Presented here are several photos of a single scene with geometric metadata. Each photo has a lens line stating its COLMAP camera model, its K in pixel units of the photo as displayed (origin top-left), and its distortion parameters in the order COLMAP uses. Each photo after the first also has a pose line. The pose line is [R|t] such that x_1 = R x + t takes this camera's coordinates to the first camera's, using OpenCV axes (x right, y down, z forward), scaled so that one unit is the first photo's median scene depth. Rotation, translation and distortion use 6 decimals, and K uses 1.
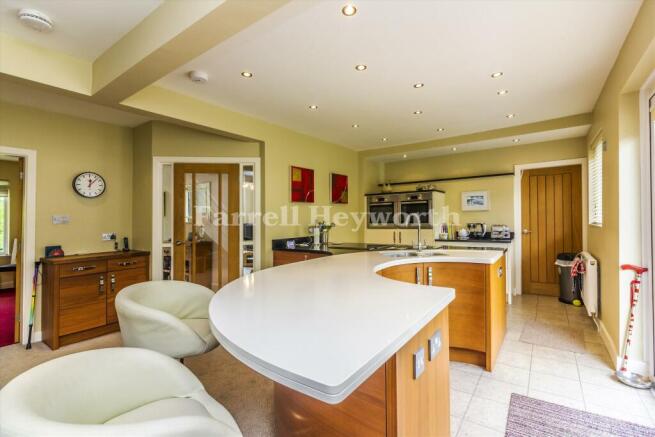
lens RADIAL K [[300.9, 0, 333.3], [0, 300.9, 216.5], [0, 0, 1]] dist [-0.014689, 0.001243]
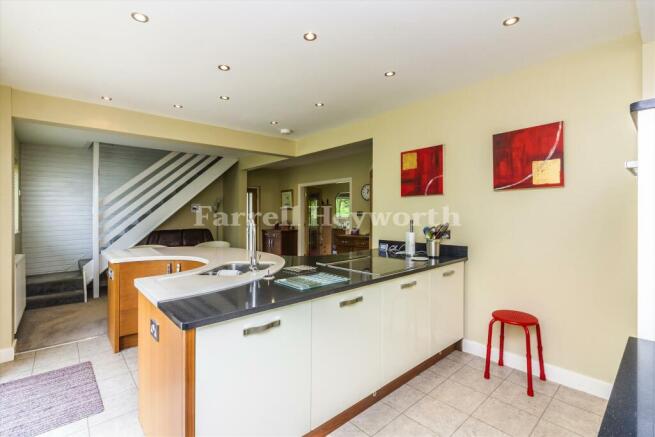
lens RADIAL K [[300.9, 0, 333.1], [0, 300.9, 218.8], [0, 0, 1]] dist [-0.014689, 0.001243]
pose [[-0.219192, 0.036814, -0.974987, 0.948906], [0.006385, 0.999321, 0.036297, -0.026273], [0.975661, 0.001731, -0.219279, 1.361721]]
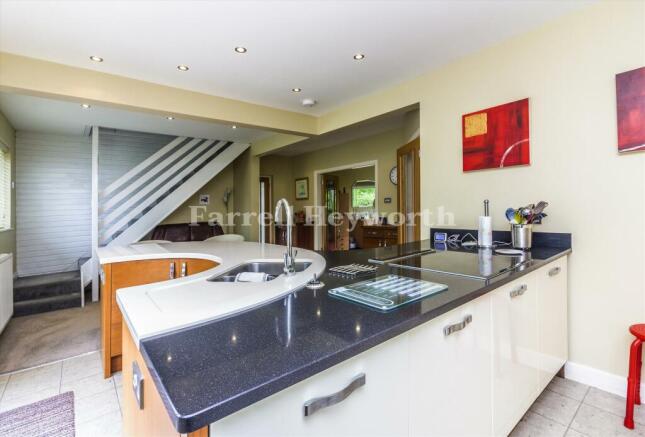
lens RADIAL K [[299.6, 0, 324.9], [0, 299.6, 199.5], [0, 0, 1]] dist [-0.004593, -0.001980]
pose [[-0.263009, 0.002245, -0.964791, 0.744088], [0.030324, 0.999522, -0.005941, 0.006784], [0.964317, -0.030819, -0.262952, 1.201451]]
